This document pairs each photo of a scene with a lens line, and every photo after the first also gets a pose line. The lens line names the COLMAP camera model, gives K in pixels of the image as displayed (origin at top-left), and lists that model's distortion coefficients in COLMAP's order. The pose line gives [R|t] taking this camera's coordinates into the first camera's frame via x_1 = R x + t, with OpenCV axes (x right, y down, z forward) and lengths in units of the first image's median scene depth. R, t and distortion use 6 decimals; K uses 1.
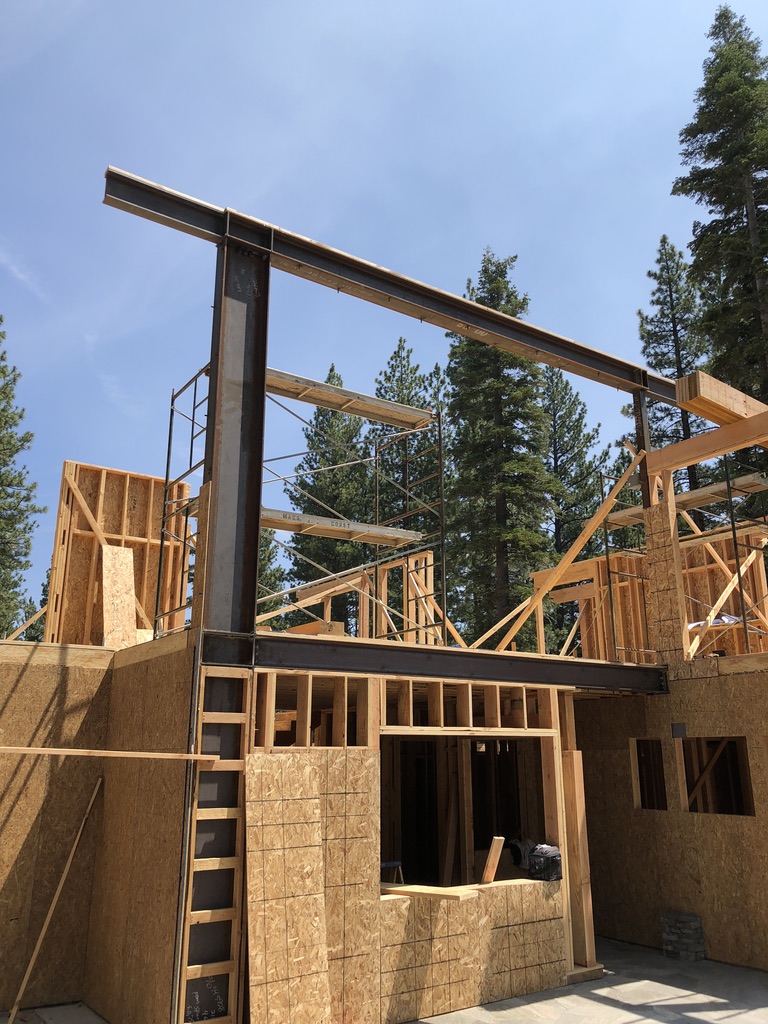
lens RADIAL K [[818.3, 0, 384.0], [0, 818.3, 512.0], [0, 0, 1]] dist [0.004598, 0.003624]
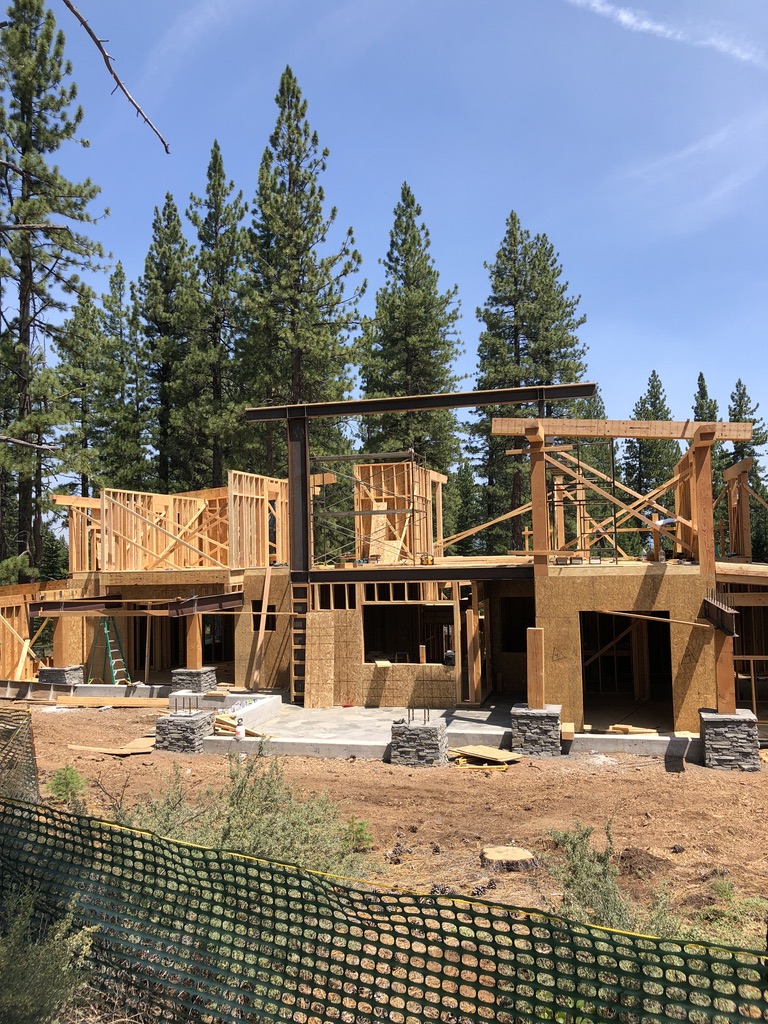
lens RADIAL K [[819.6, 0, 384.0], [0, 819.6, 512.0], [0, 0, 1]] dist [0.009840, 0.000291]
pose [[0.624979, -0.055681, -0.778653, 1.232473], [0.251078, 0.958791, 0.132963, -0.196537], [0.739163, -0.278602, 0.613204, -0.260737]]
